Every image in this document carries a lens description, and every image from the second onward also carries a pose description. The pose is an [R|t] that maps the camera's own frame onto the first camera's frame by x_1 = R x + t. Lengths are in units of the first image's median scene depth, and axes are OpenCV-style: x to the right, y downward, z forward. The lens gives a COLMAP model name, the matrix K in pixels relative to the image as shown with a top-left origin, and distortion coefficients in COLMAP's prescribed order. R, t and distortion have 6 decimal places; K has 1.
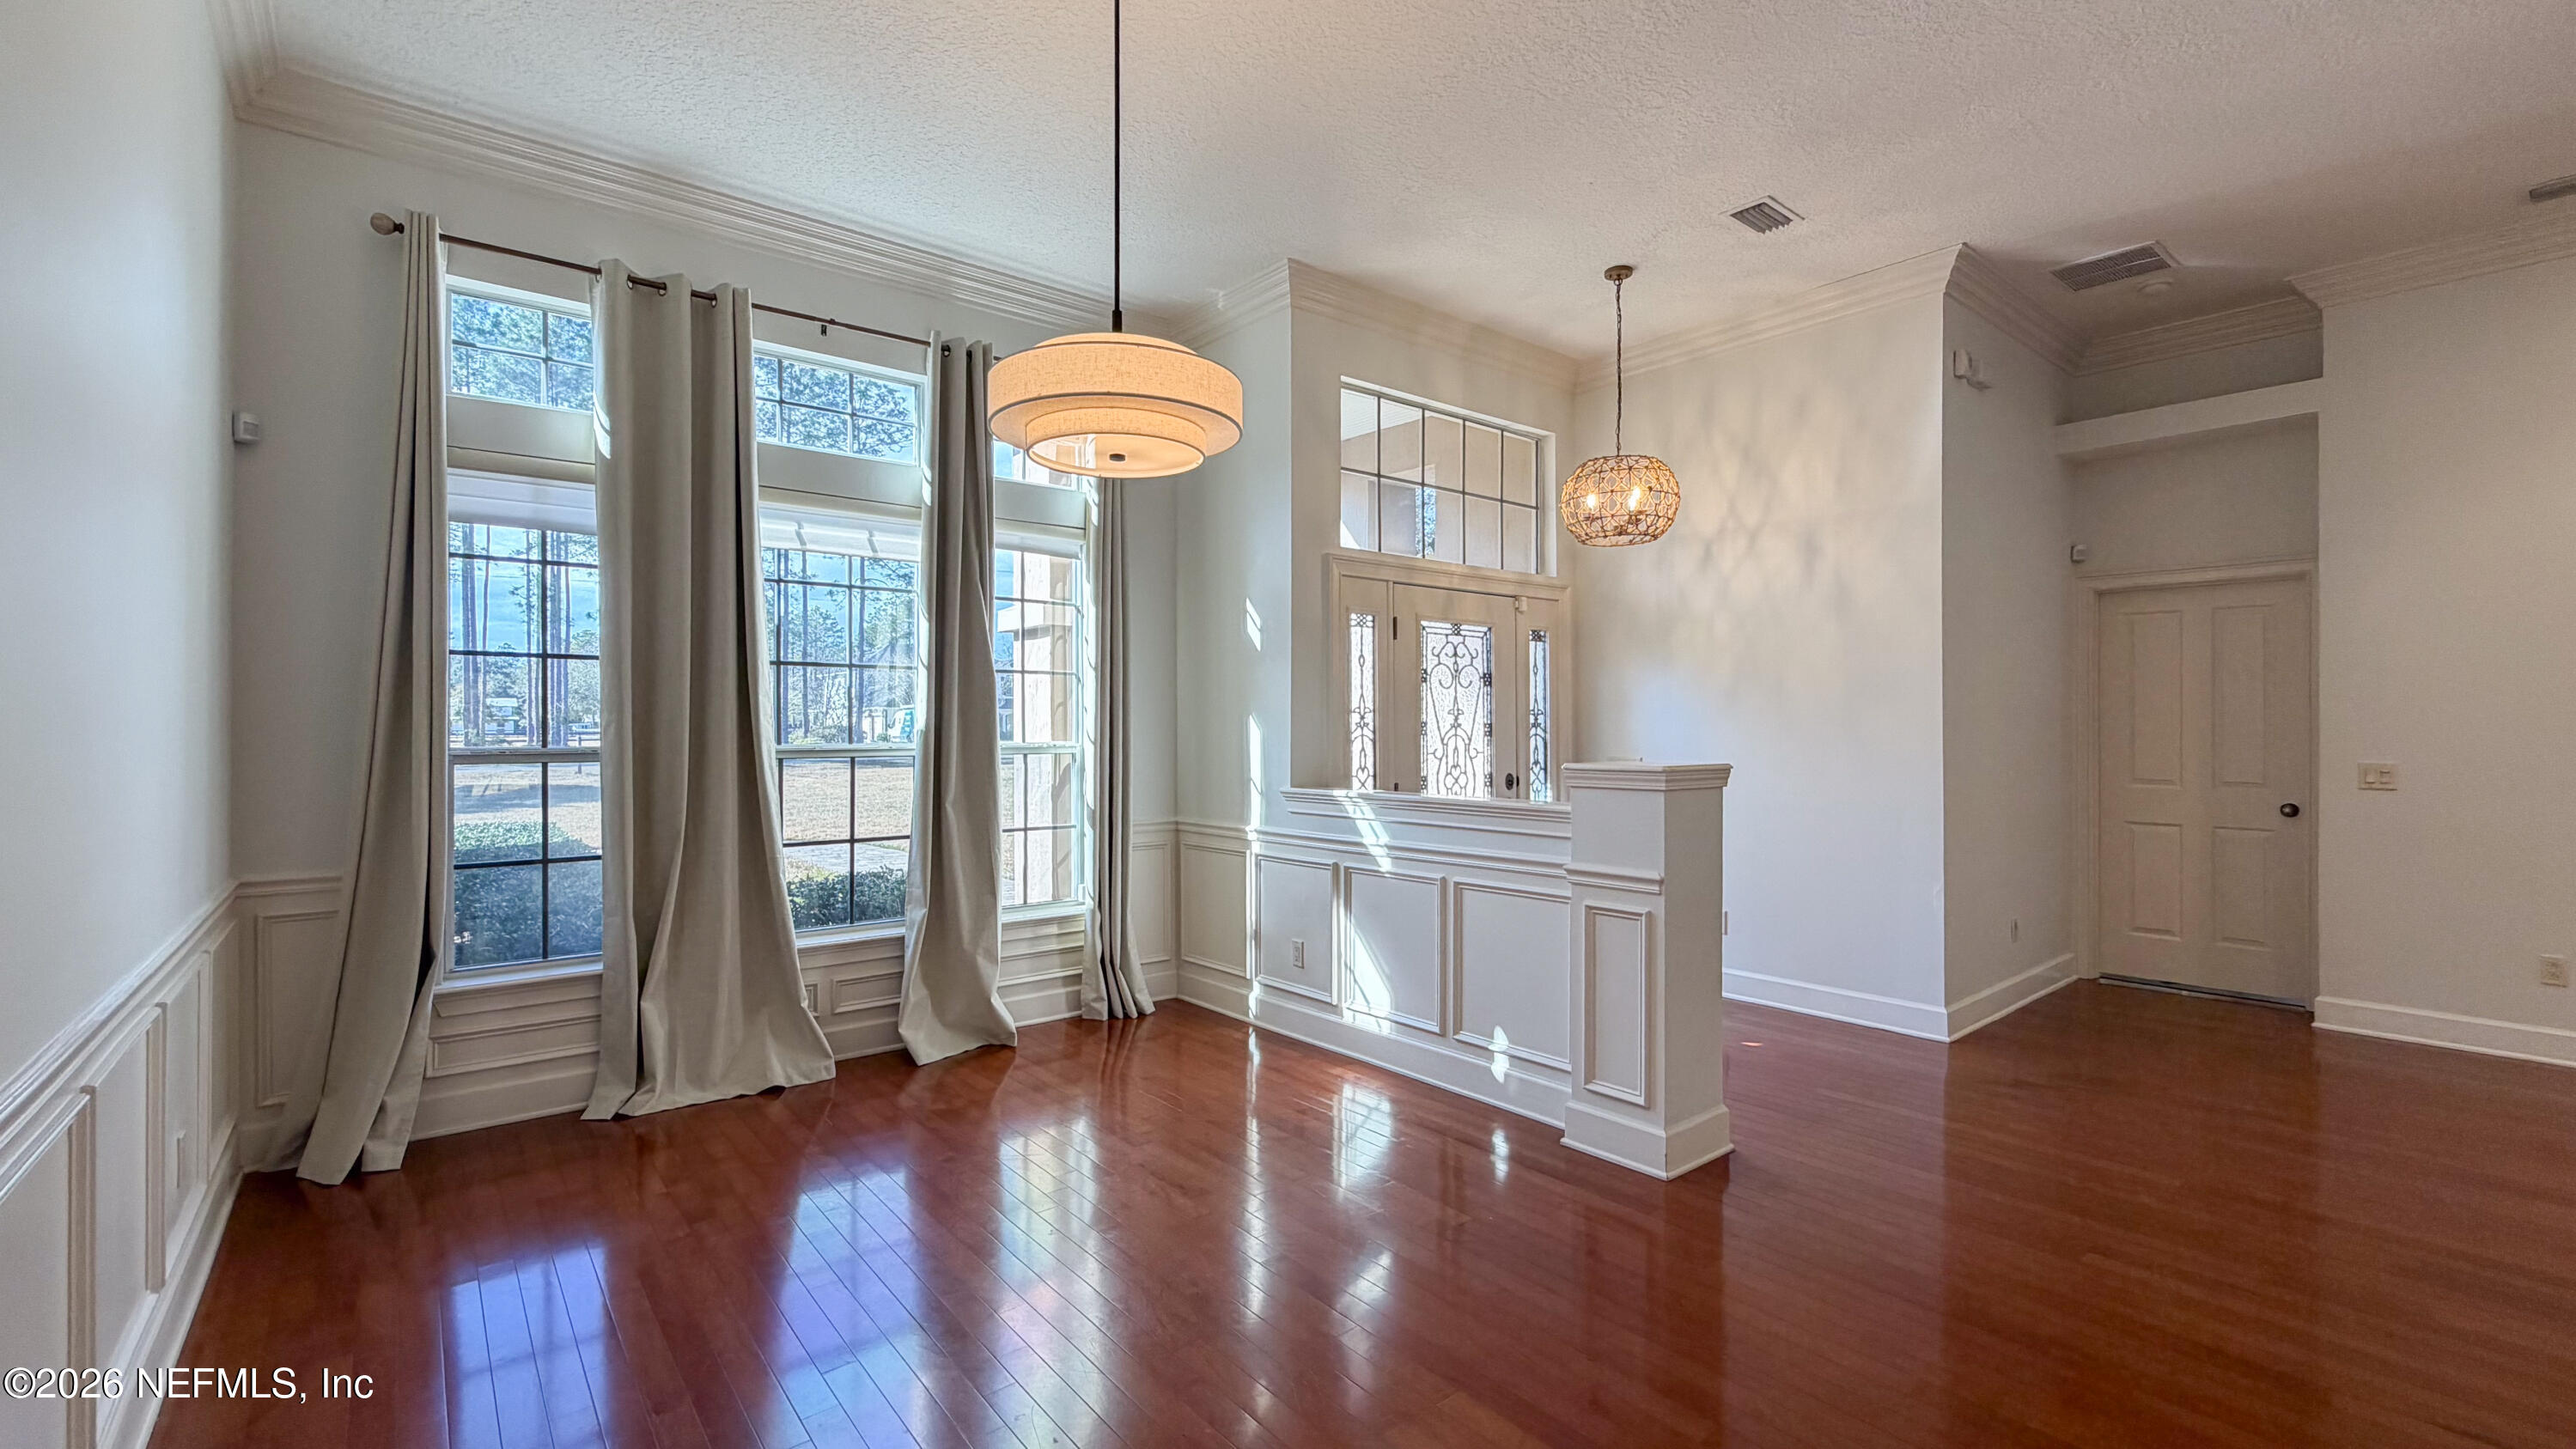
lens RADIAL K [[1084.5, 0, 1288.0], [0, 1084.5, 724.5], [0, 0, 1]] dist [-0.002800, -0.000285]
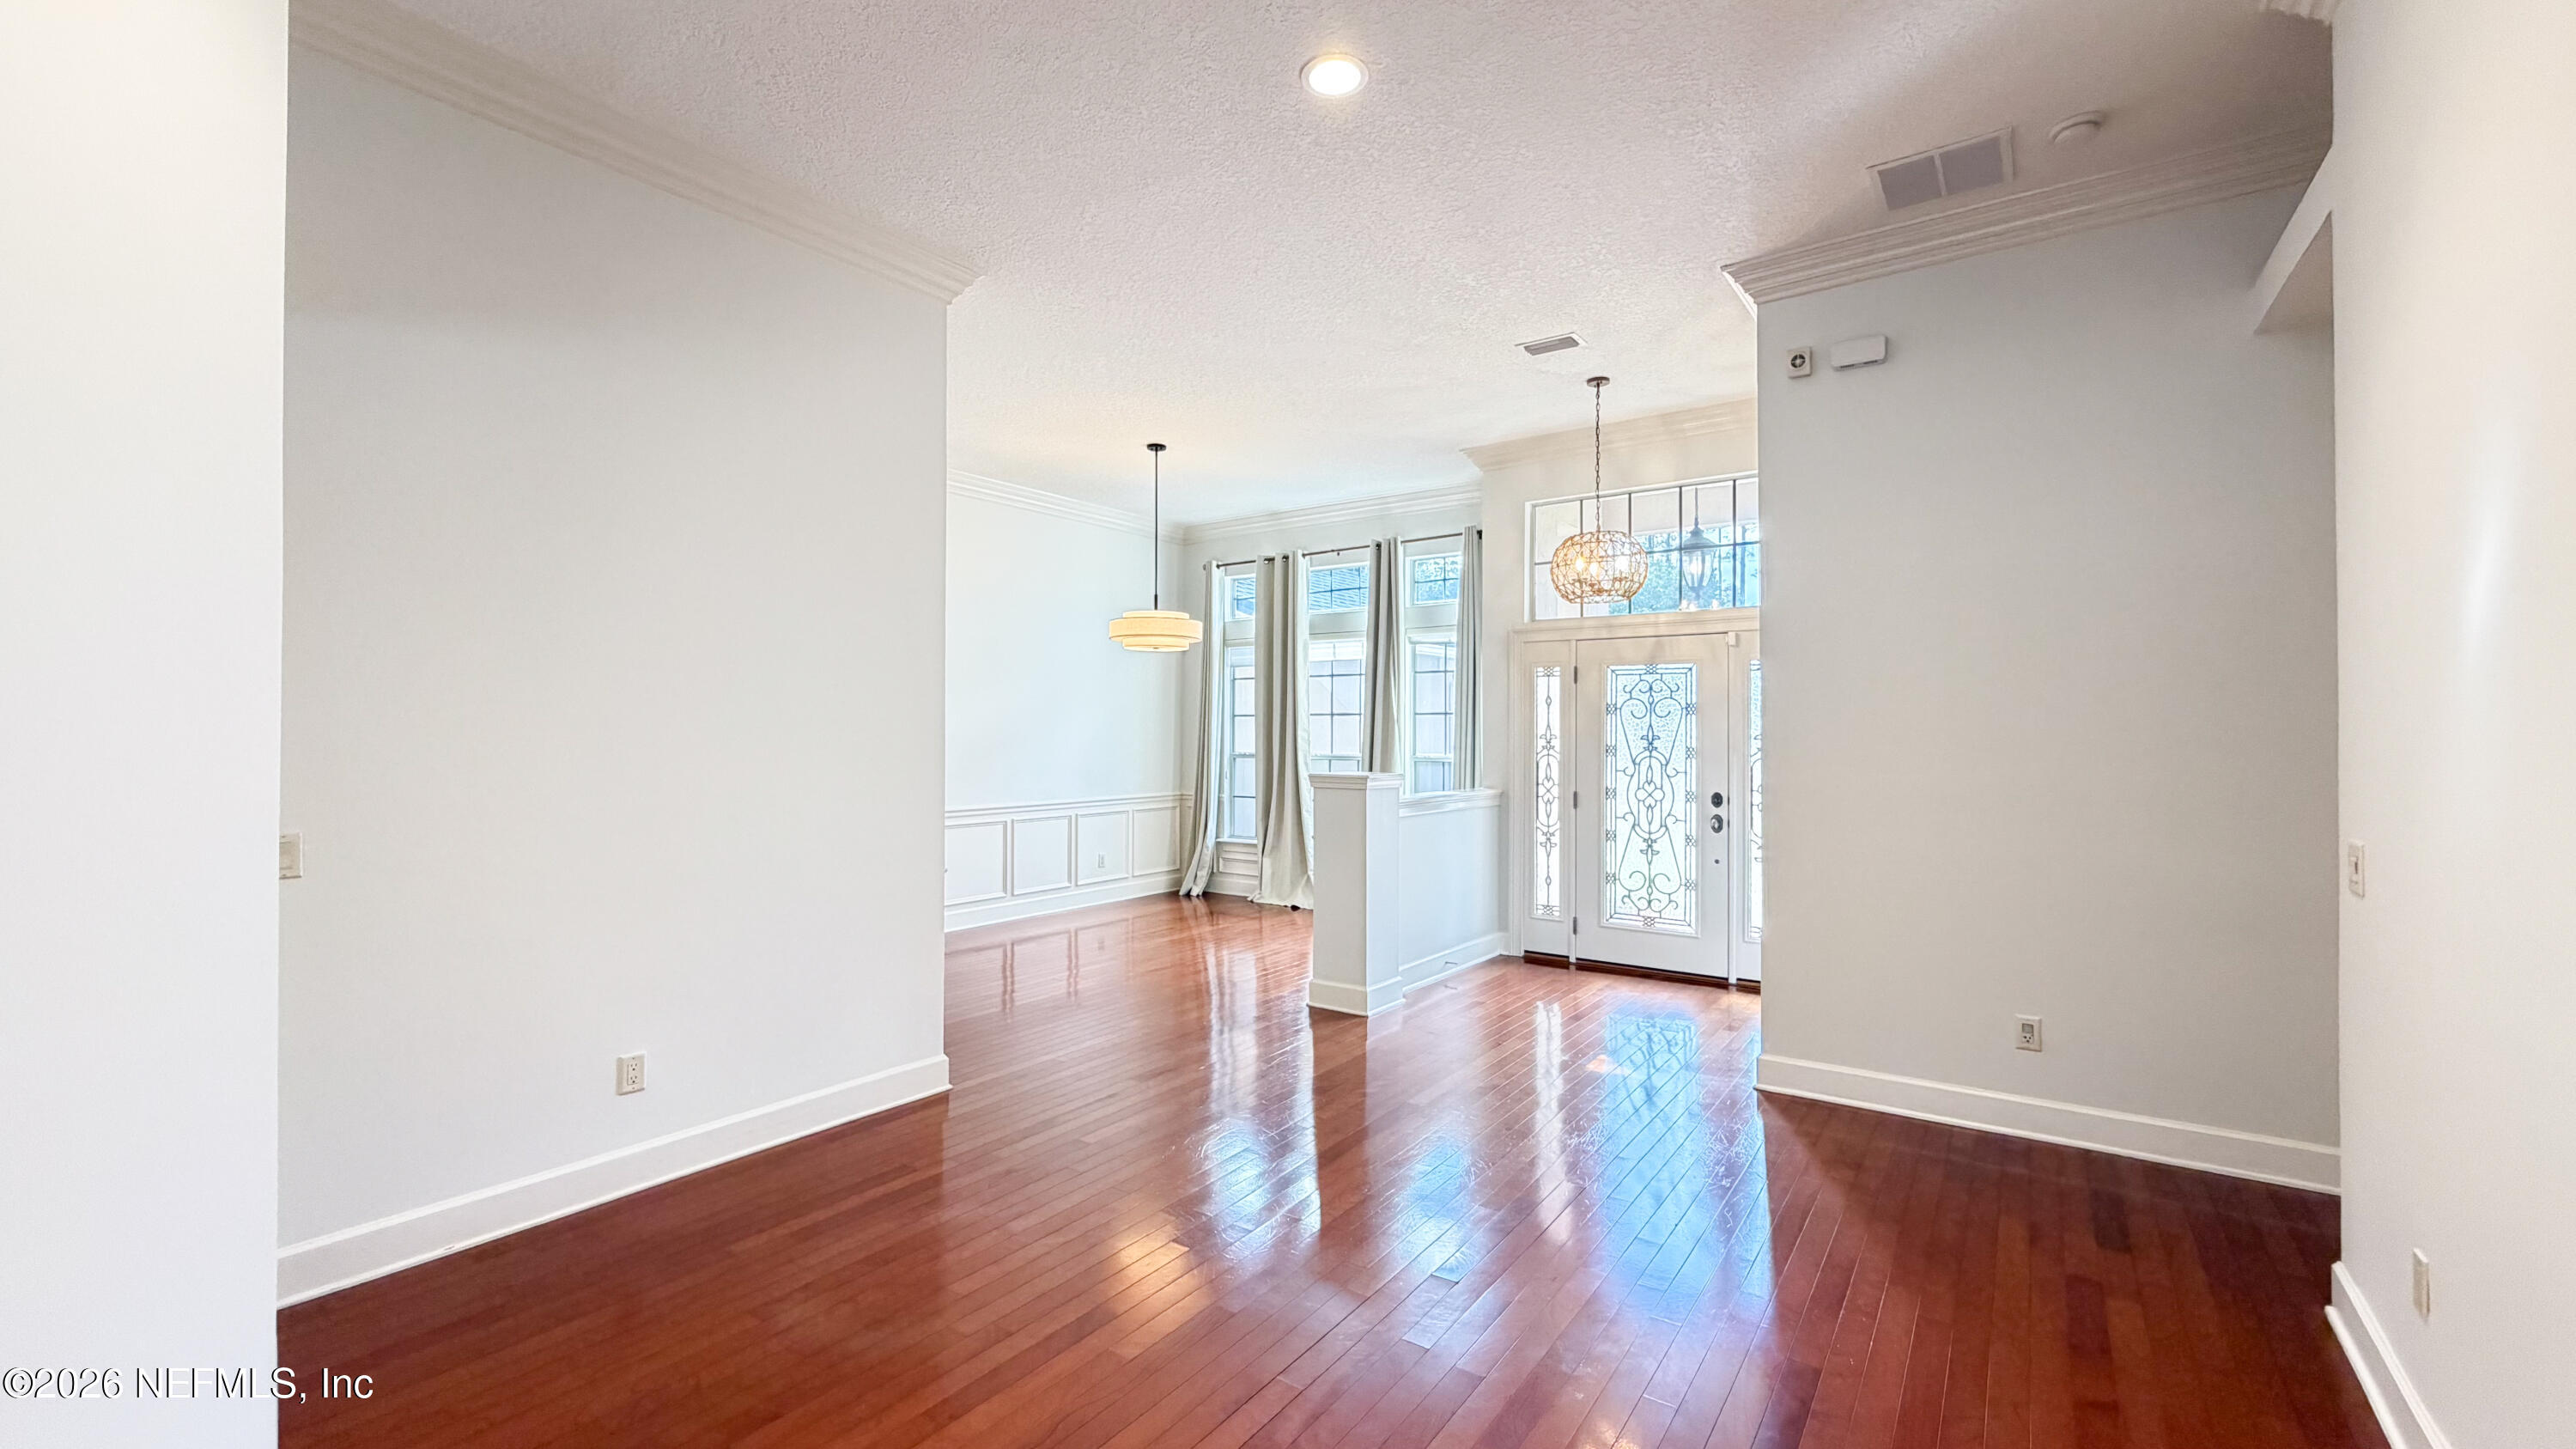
lens RADIAL K [[1027.0, 0, 1269.6], [0, 1027.0, 729.0], [0, 0, 1]] dist [0.000635, 0.000108]
pose [[0.257130, -0.000519, -0.966377, 1.243975], [0.002888, 0.999996, 0.000231, -0.024475], [0.966373, -0.002851, 0.257130, 0.318760]]
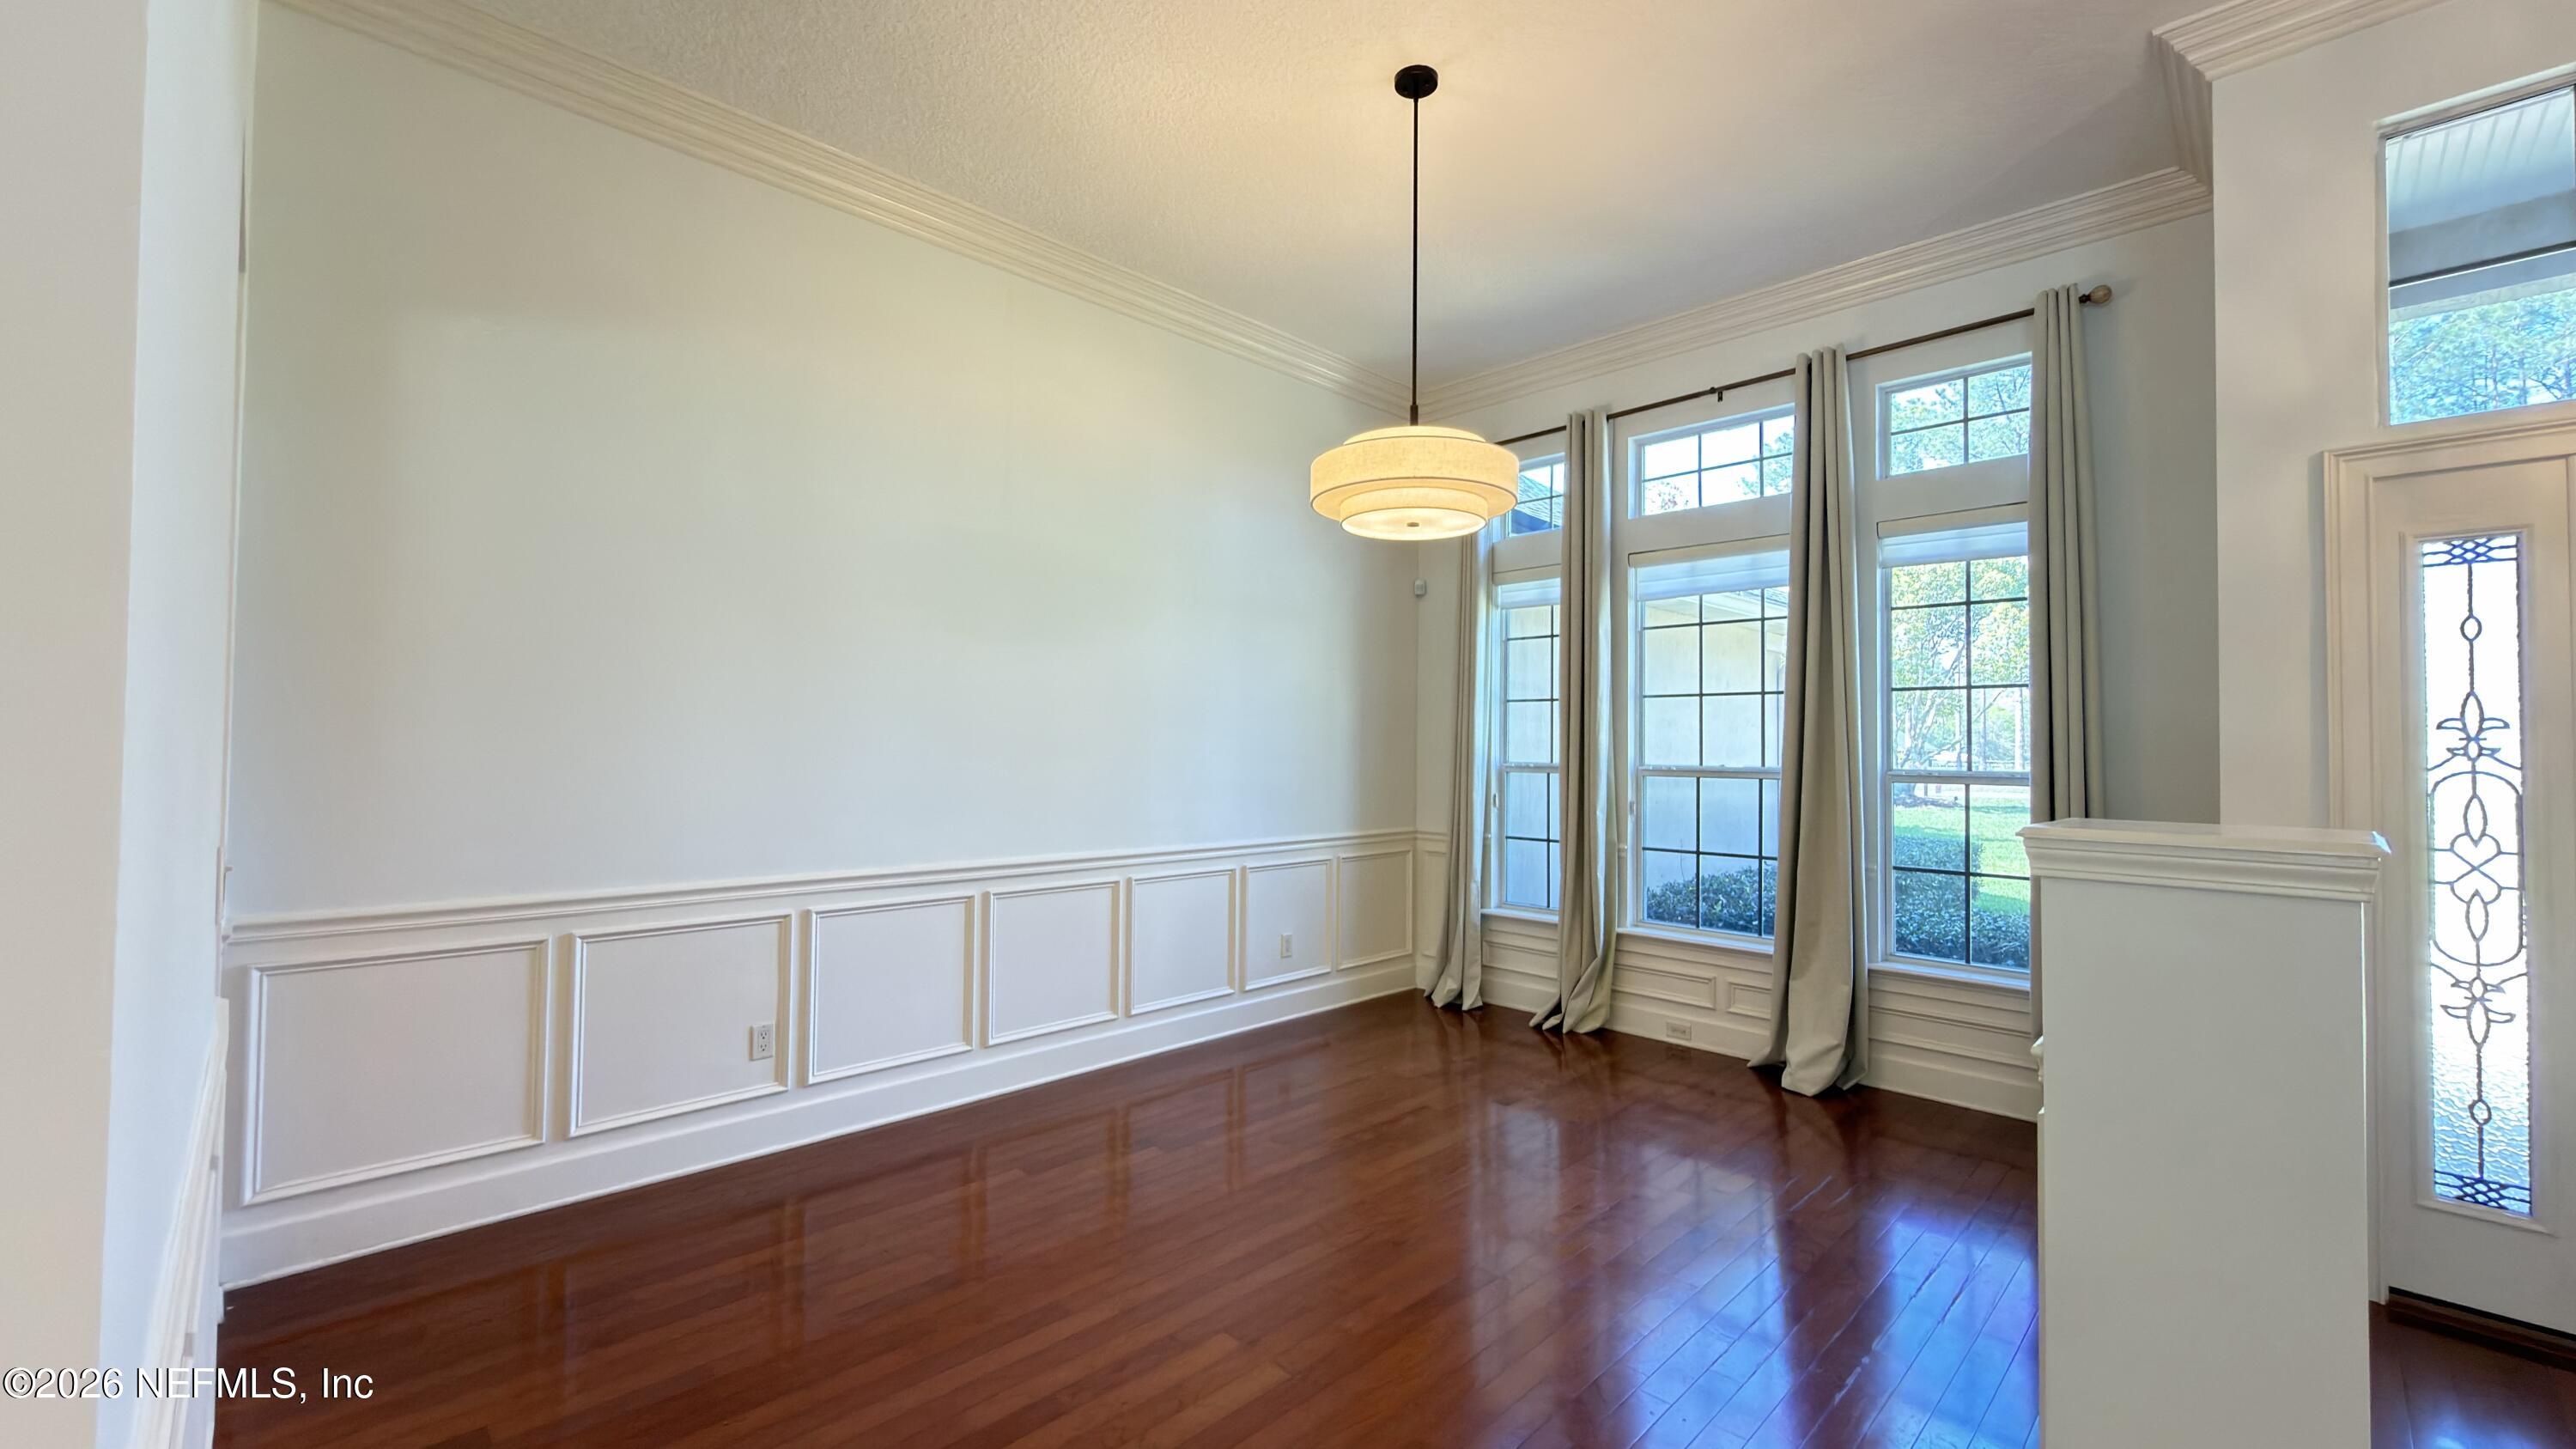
lens RADIAL K [[1009.5, 0, 1288.0], [0, 1009.5, 724.5], [0, 0, 1]] dist [0.000743, 0.000094]
pose [[0.102850, -0.018856, -0.994518, 0.490632], [-0.005340, 0.999795, -0.019509, -0.000620], [0.994683, 0.007318, 0.102728, 0.387300]]
